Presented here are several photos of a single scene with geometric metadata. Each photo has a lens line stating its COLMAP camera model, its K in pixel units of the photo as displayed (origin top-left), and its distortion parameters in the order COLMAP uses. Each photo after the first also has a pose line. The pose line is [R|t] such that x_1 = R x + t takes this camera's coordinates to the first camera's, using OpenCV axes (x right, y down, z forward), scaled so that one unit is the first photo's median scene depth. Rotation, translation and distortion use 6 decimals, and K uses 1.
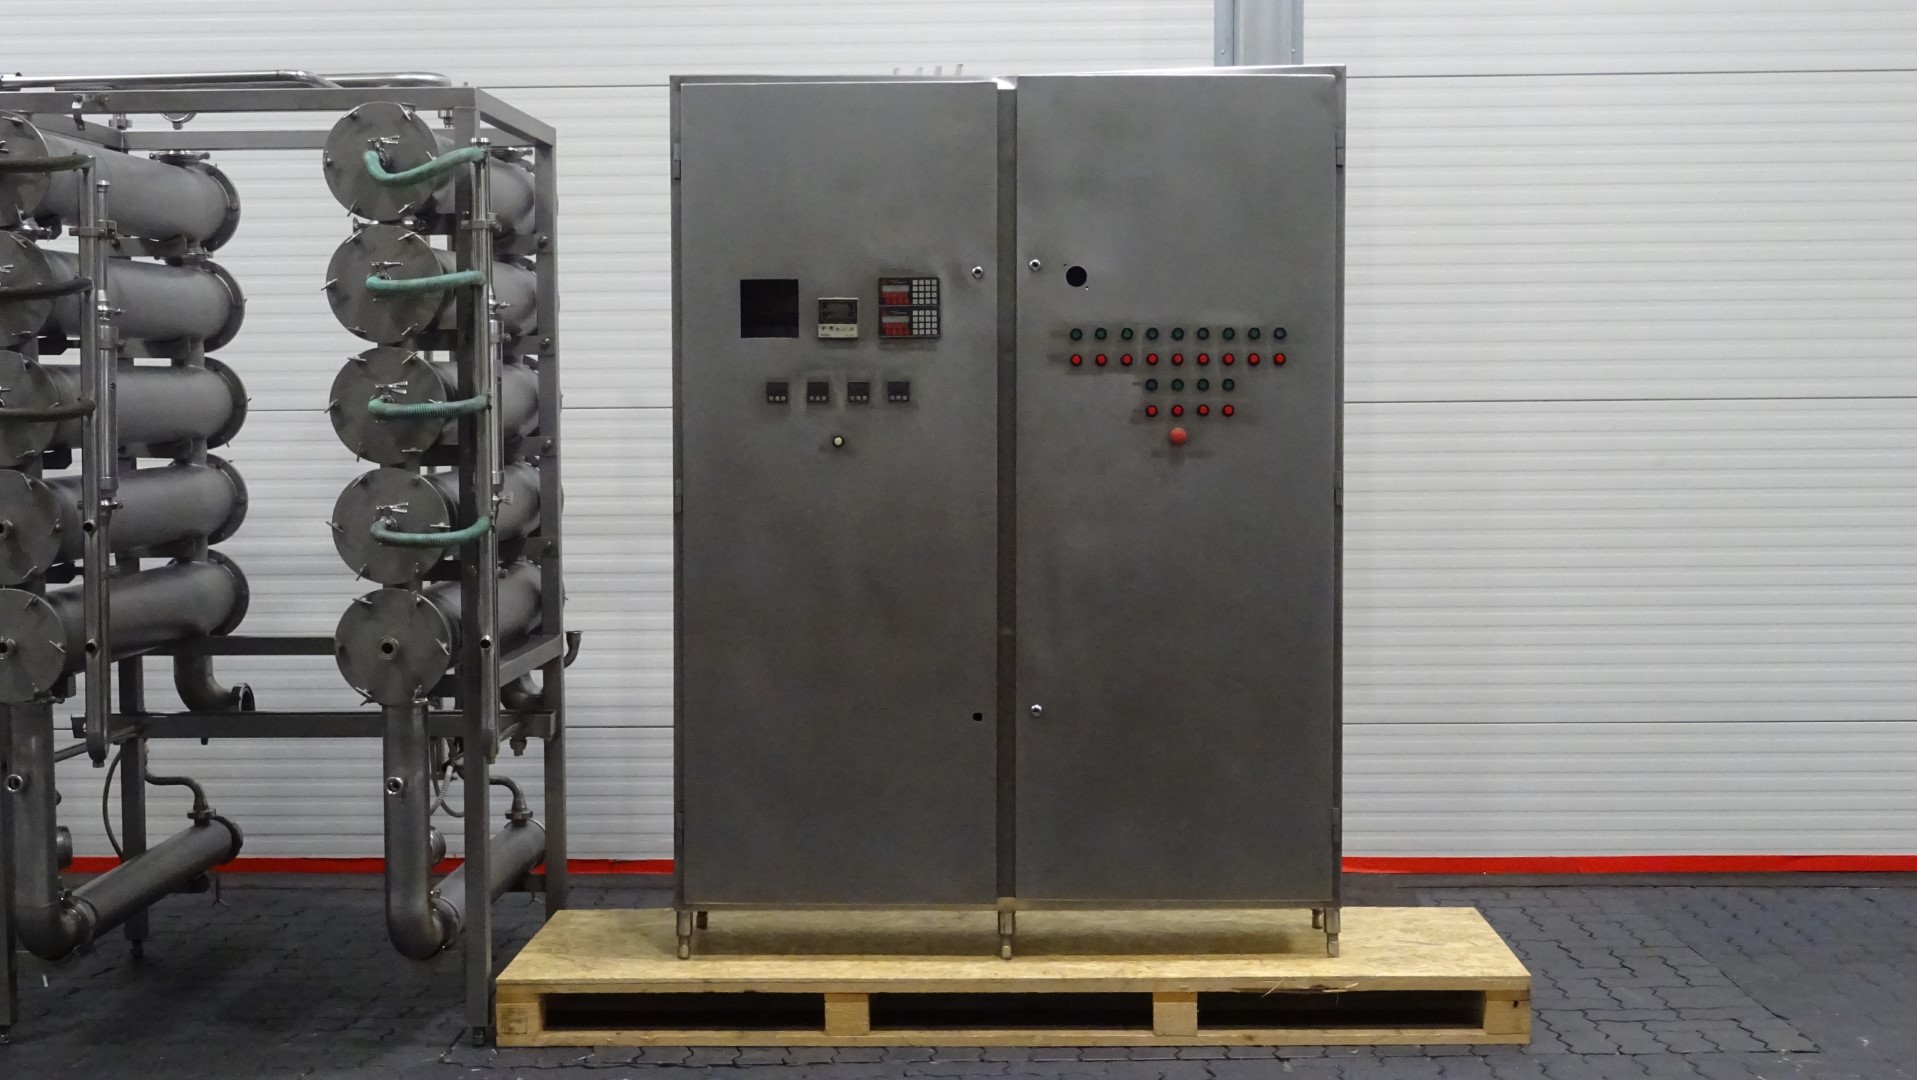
lens RADIAL K [[2959.4, 0, 958.5], [0, 2959.4, 540.0], [0, 0, 1]] dist [-0.012893, -0.024678]
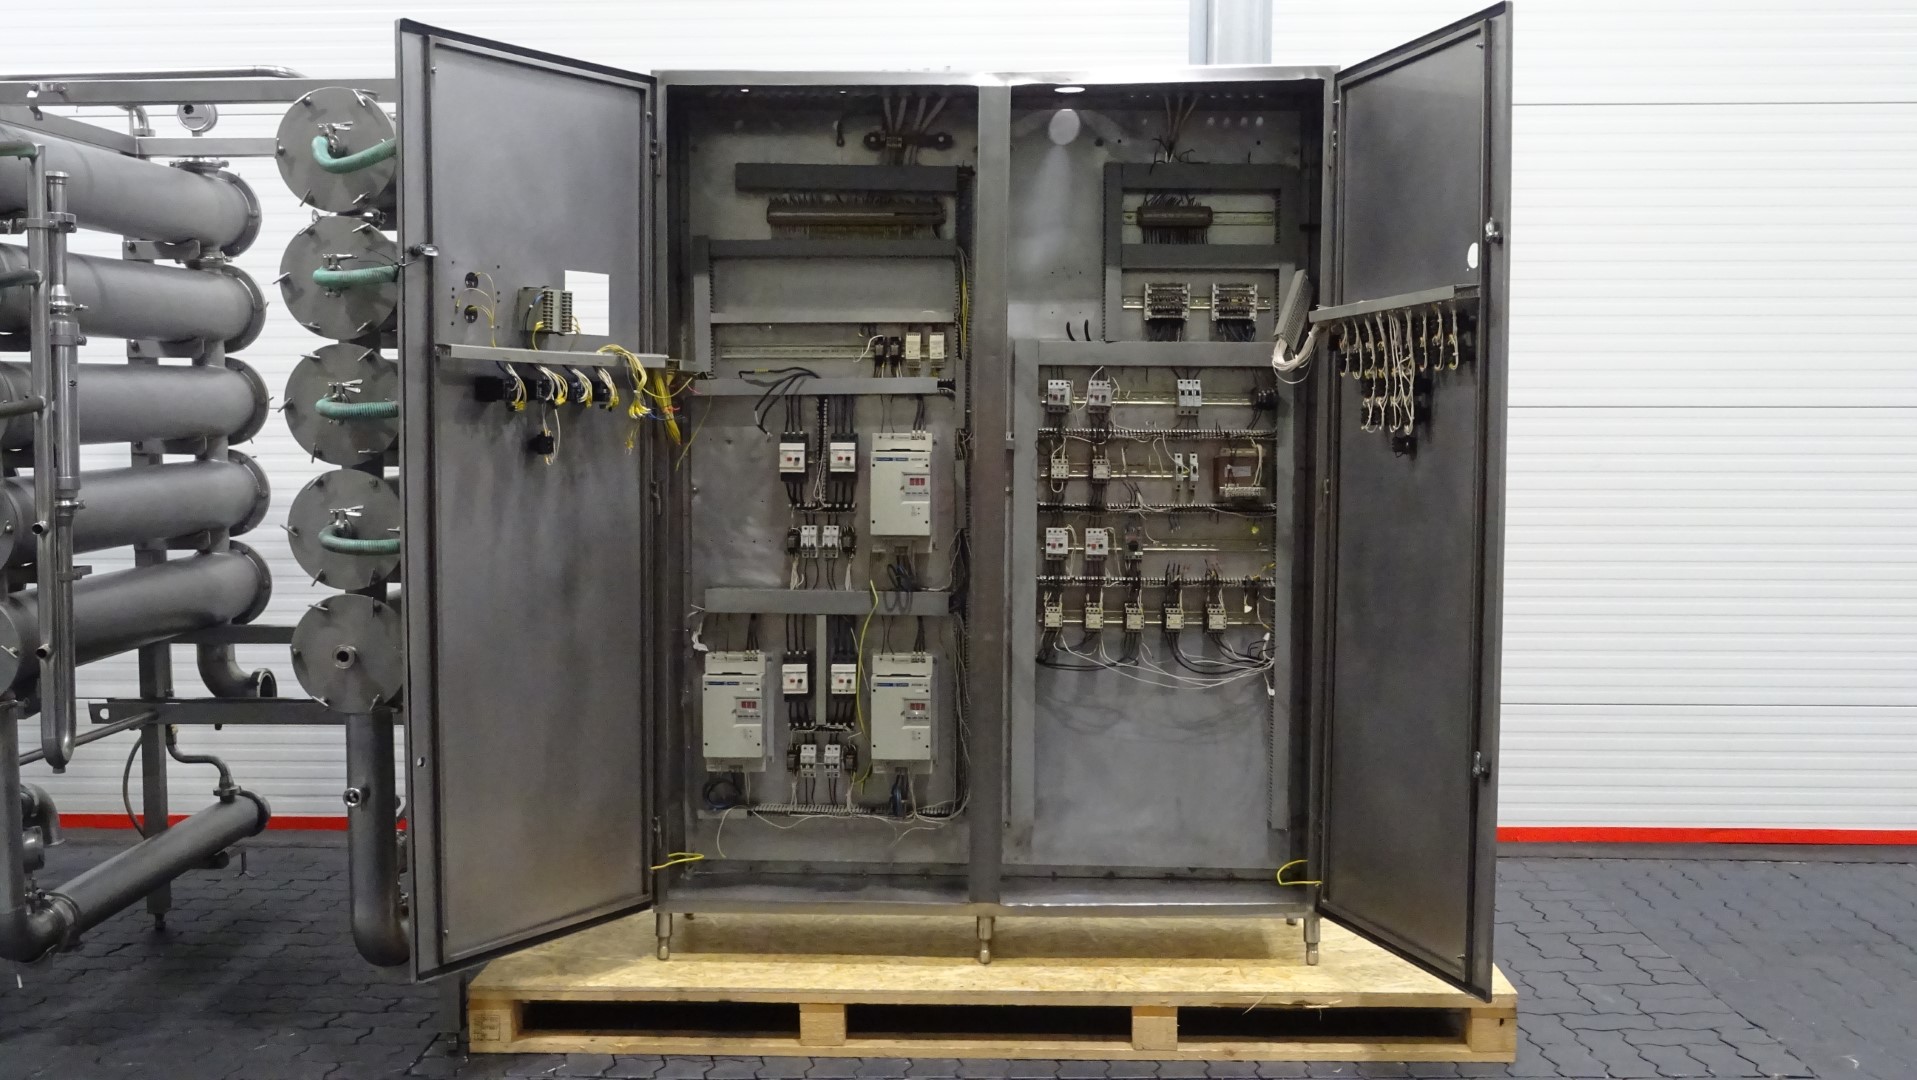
lens RADIAL K [[1903.0, 0, 958.5], [0, 1903.0, 540.0], [0, 0, 1]] dist [-0.052146, -0.009881]
pose [[0.999908, 0.007593, -0.011277, 0.013562], [-0.007307, 0.999656, 0.025201, -0.017640], [0.011464, -0.025117, 0.999619, 0.369935]]
